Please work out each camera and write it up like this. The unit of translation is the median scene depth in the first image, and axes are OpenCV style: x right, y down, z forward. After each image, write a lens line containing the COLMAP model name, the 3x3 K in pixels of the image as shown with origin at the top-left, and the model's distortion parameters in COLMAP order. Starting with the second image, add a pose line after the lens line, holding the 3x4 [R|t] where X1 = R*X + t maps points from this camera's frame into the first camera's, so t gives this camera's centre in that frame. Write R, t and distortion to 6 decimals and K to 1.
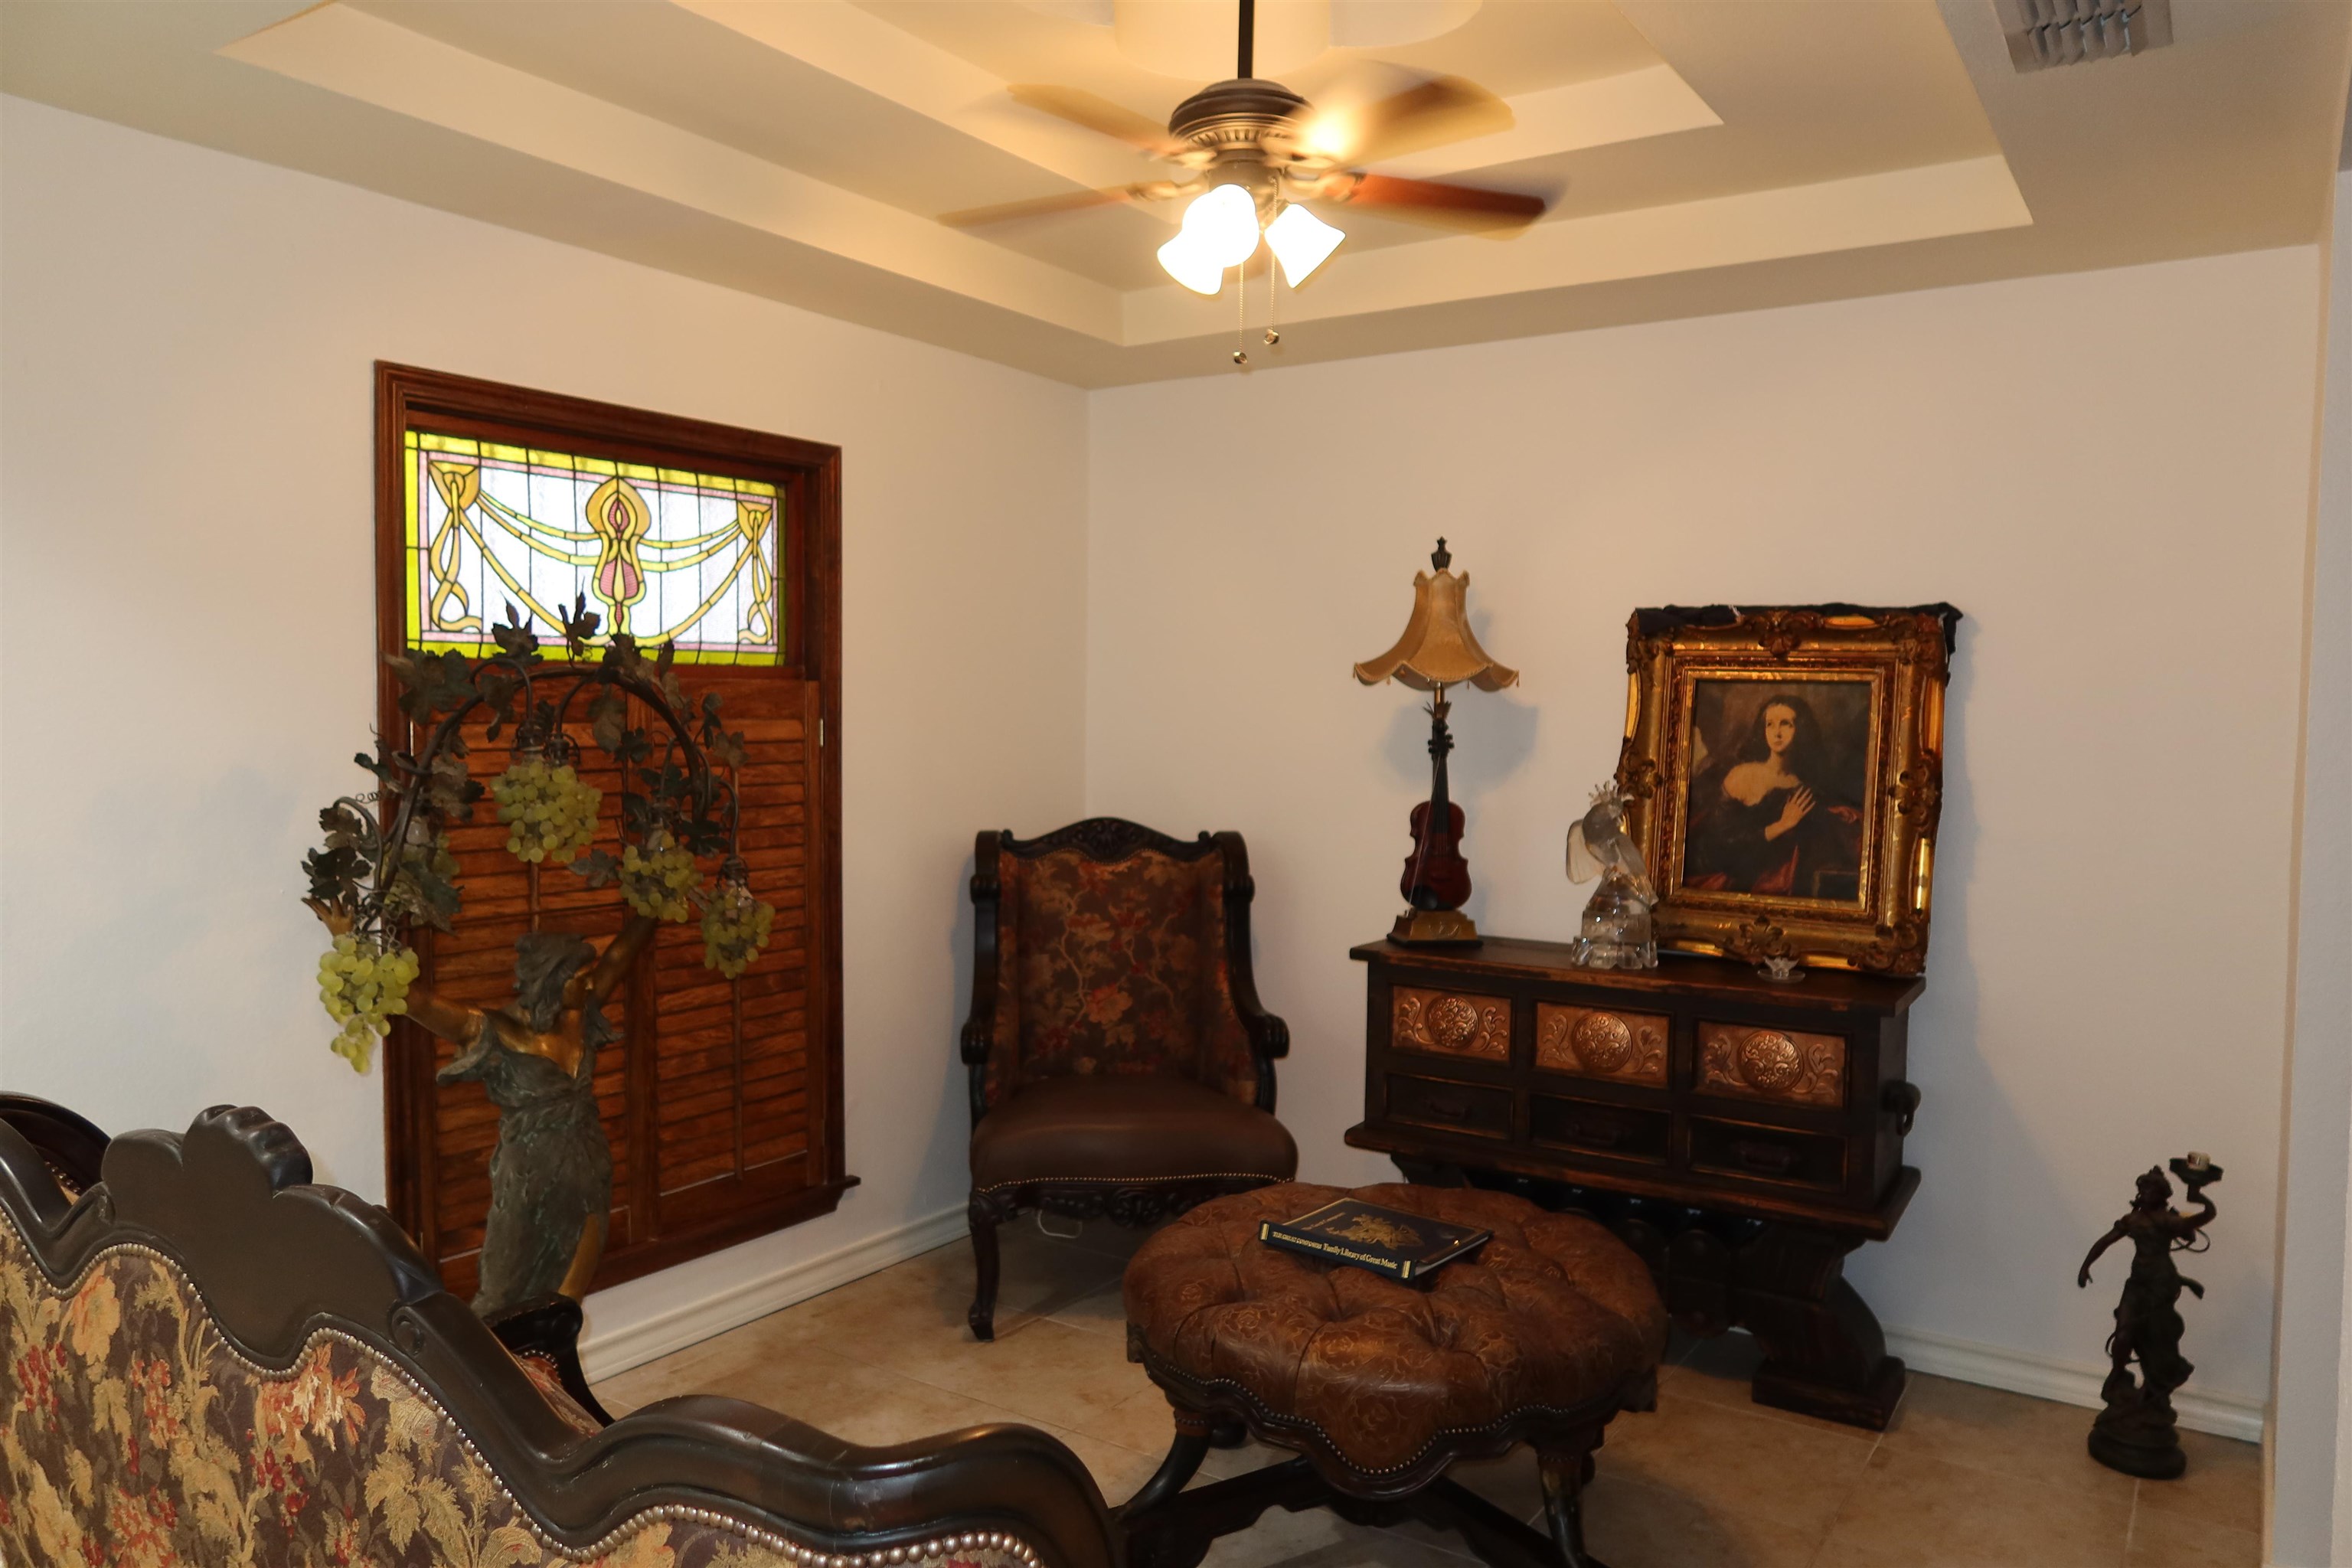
lens RADIAL K [[1614.5, 0, 1168.5], [0, 1614.5, 793.8], [0, 0, 1]] dist [-0.024991, 0.008255]
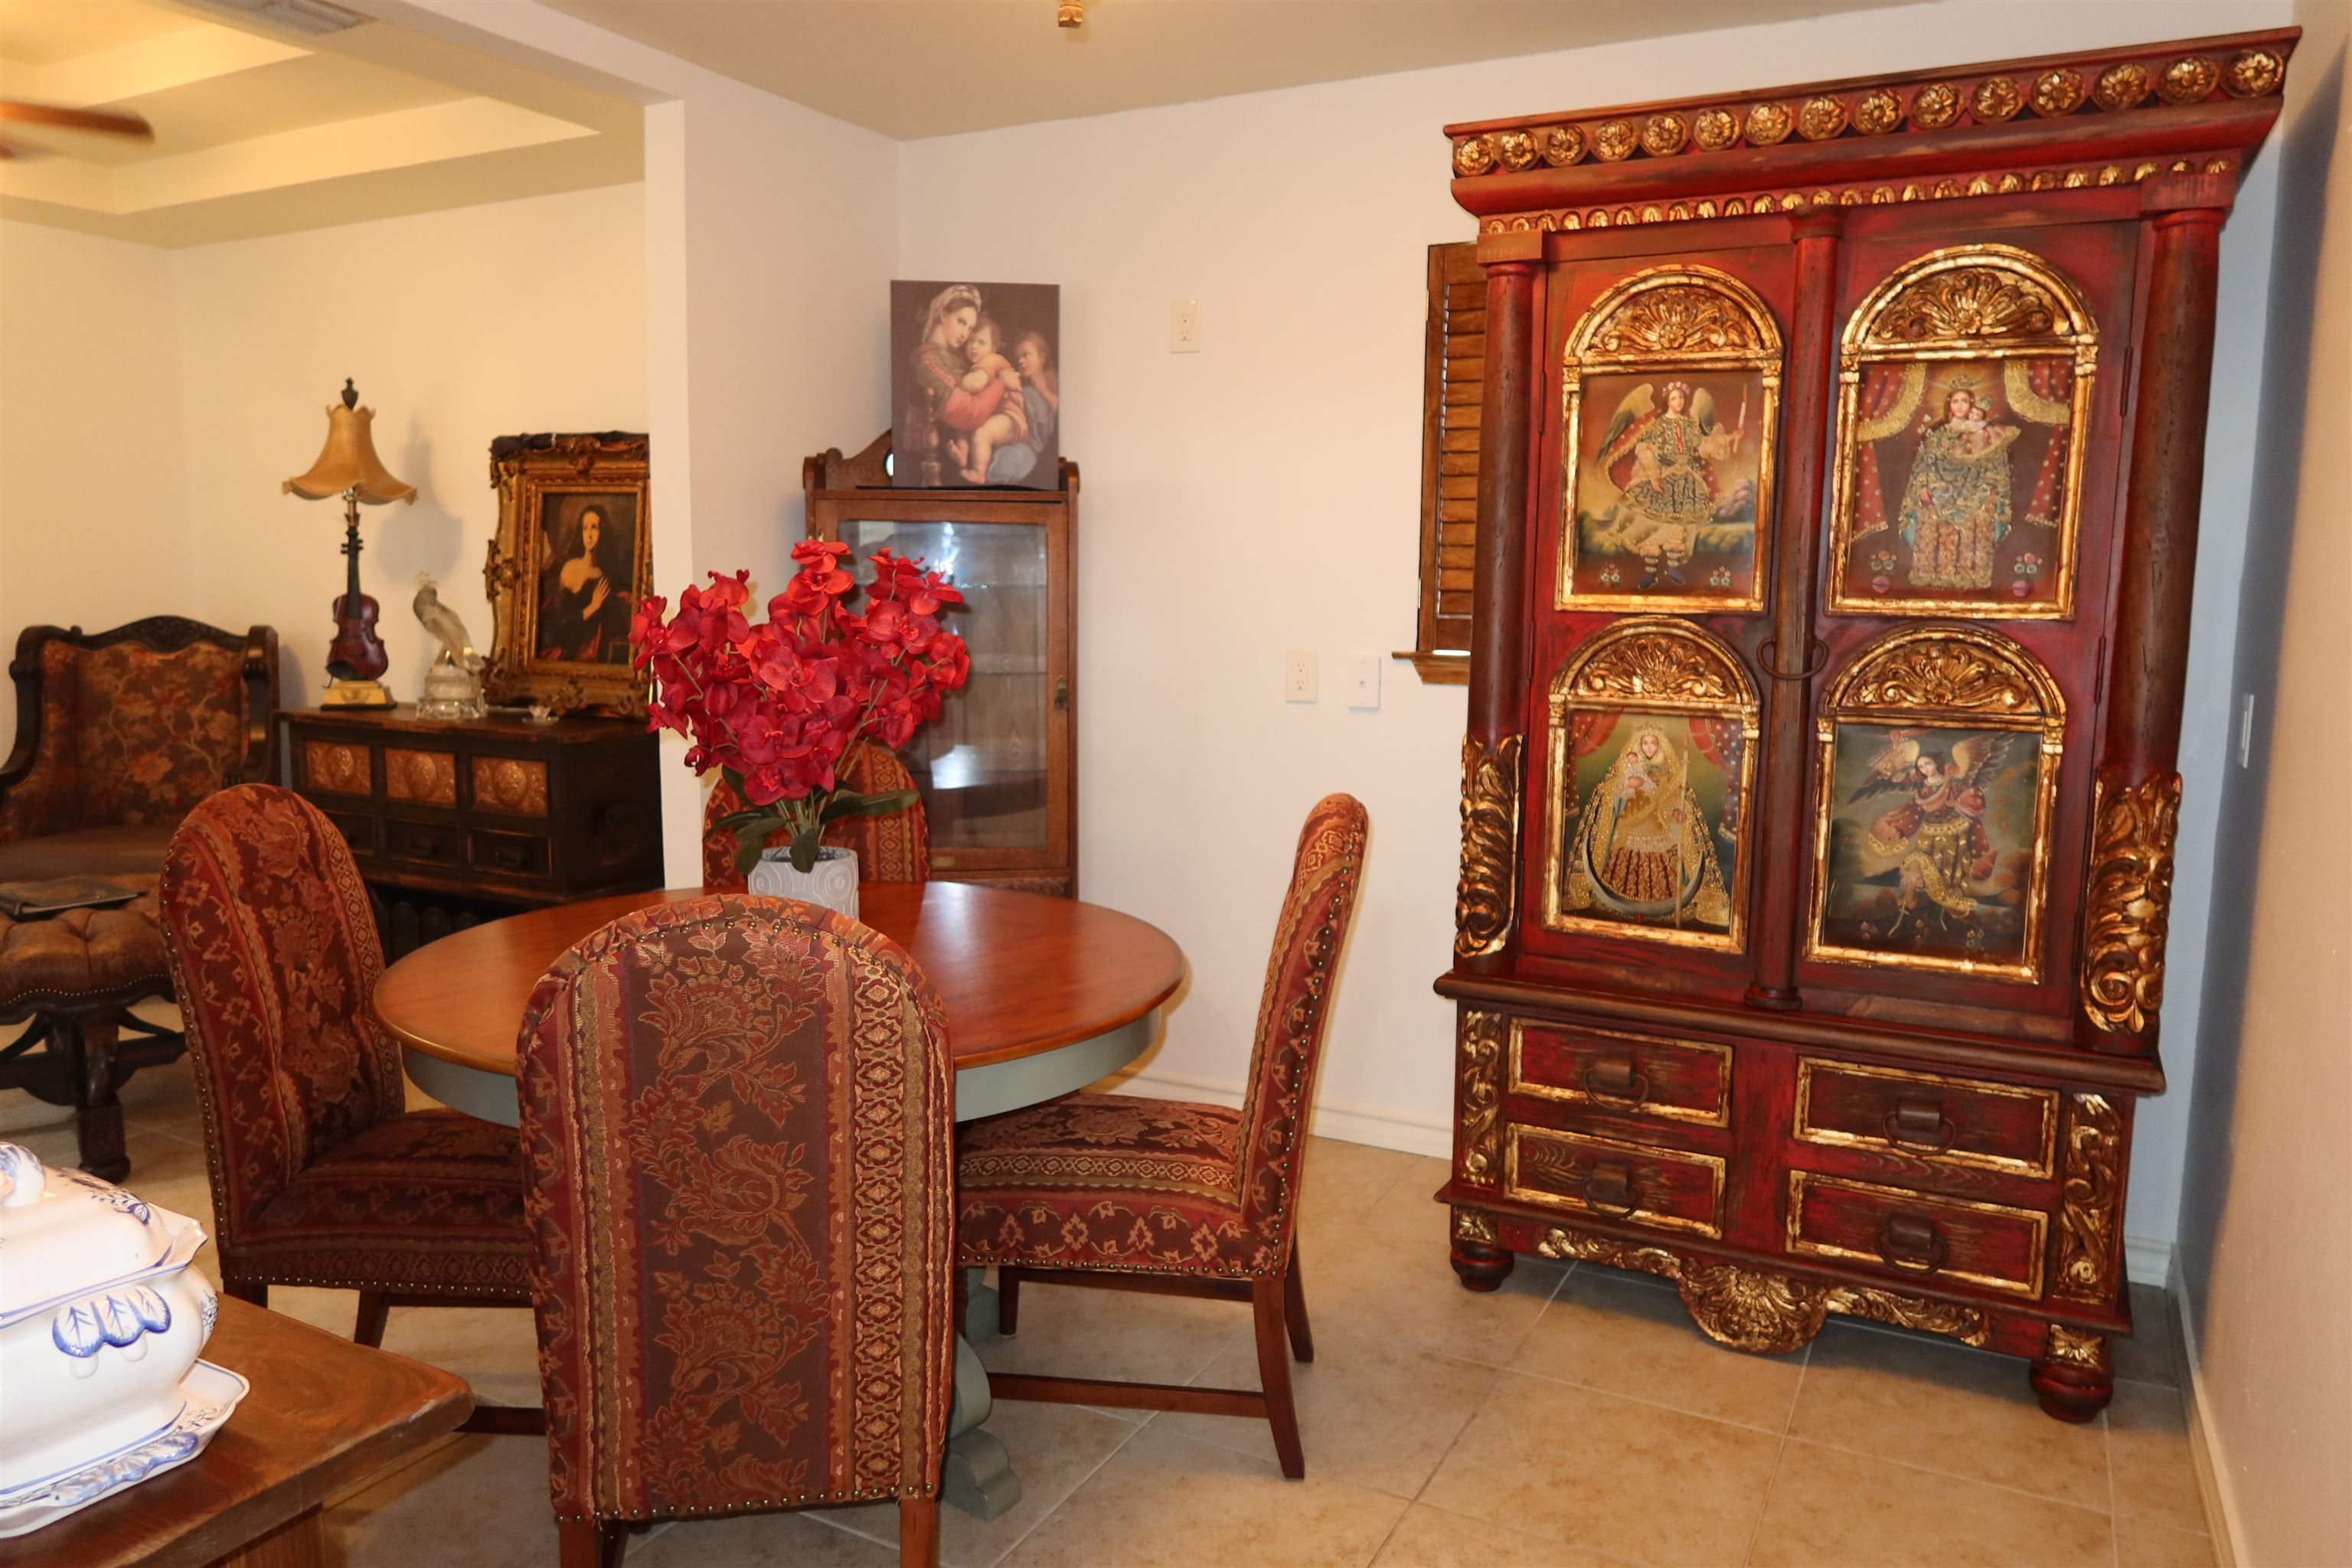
lens RADIAL K [[1614.5, 0, 1182.7], [0, 1614.5, 775.4], [0, 0, 1]] dist [-0.024991, 0.008255]
pose [[0.995632, -0.012636, 0.092506, 0.684179], [0.005992, 0.997405, 0.071745, 0.059553], [-0.093173, -0.070877, 0.993124, -0.296941]]
